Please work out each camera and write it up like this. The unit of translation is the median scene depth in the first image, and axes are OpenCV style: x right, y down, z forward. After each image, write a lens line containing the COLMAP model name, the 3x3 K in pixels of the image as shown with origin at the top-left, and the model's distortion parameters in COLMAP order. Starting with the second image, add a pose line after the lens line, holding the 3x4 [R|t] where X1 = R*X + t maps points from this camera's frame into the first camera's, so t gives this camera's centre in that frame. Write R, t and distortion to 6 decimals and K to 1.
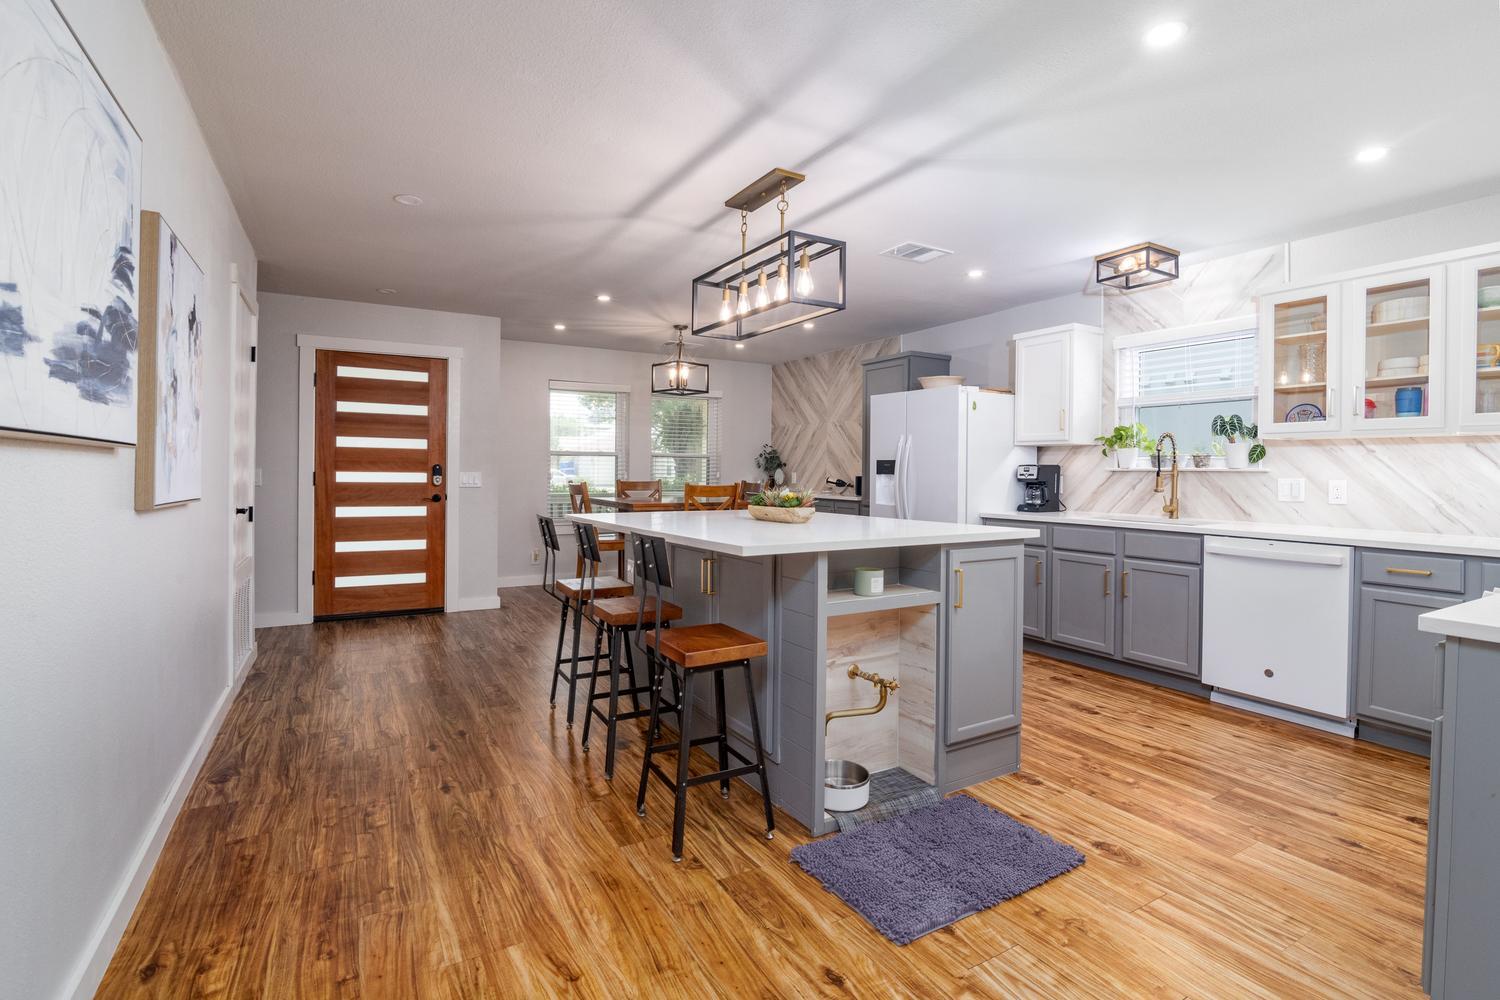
lens RADIAL K [[703.2, 0, 750.5], [0, 703.2, 475.2], [0, 0, 1]] dist [-0.013922, -0.000107]
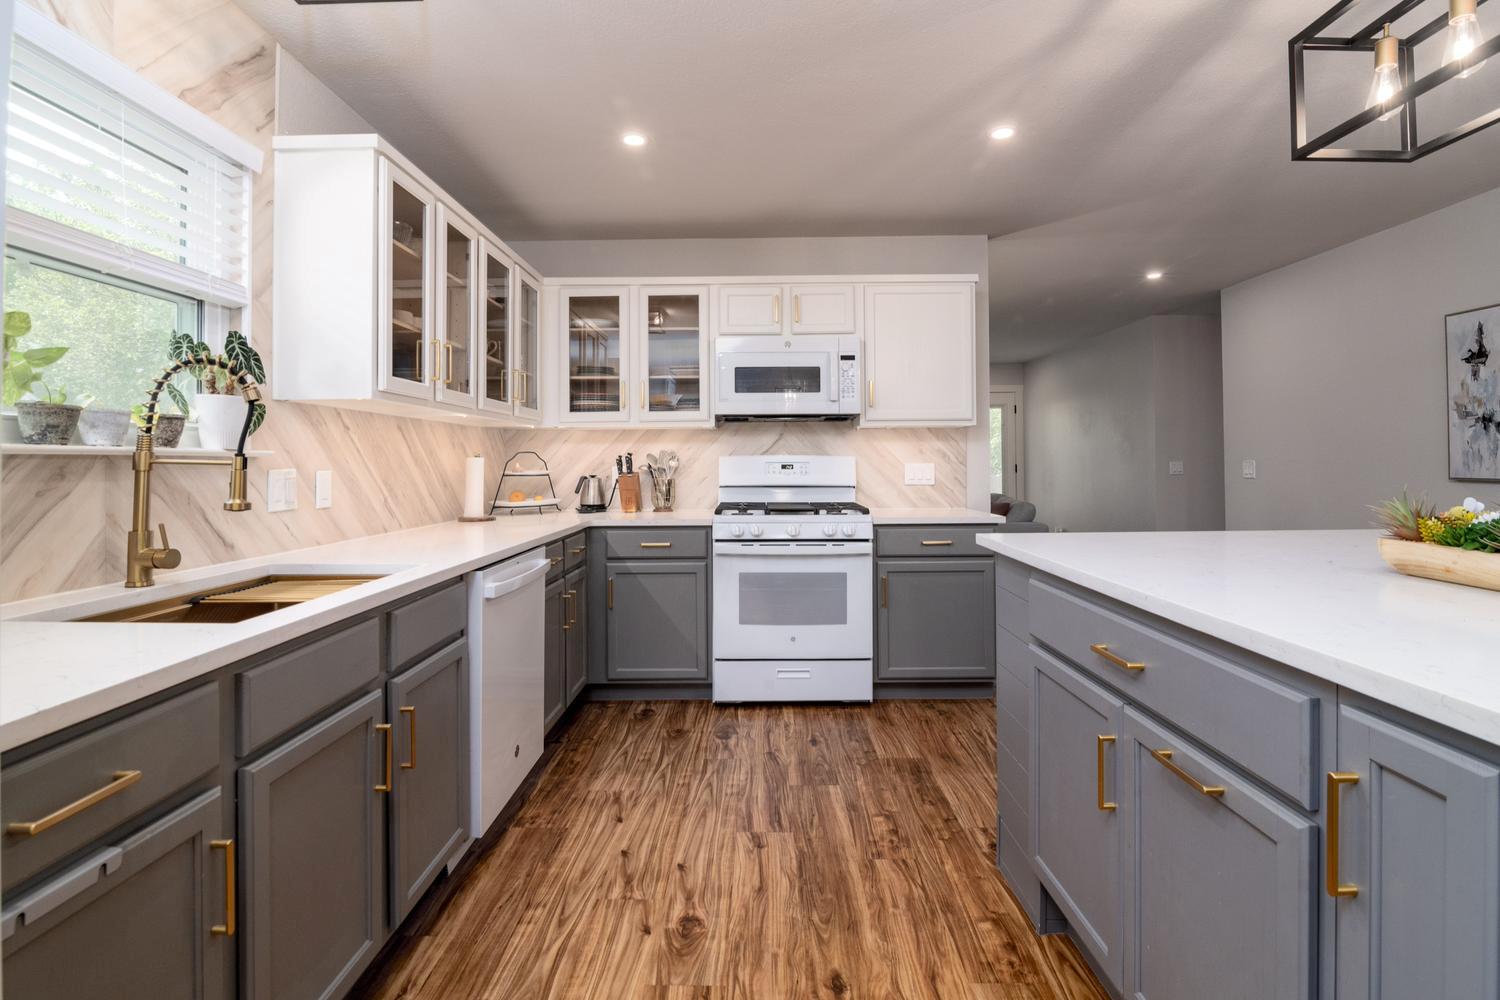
lens RADIAL K [[703.2, 0, 750.5], [0, 703.2, 475.2], [0, 0, 1]] dist [-0.013922, -0.000107]
pose [[-0.855096, -0.012195, 0.518326, 0.215117], [0.003022, 0.999589, 0.028504, -0.007323], [-0.518461, 0.025940, -0.854708, 1.619932]]
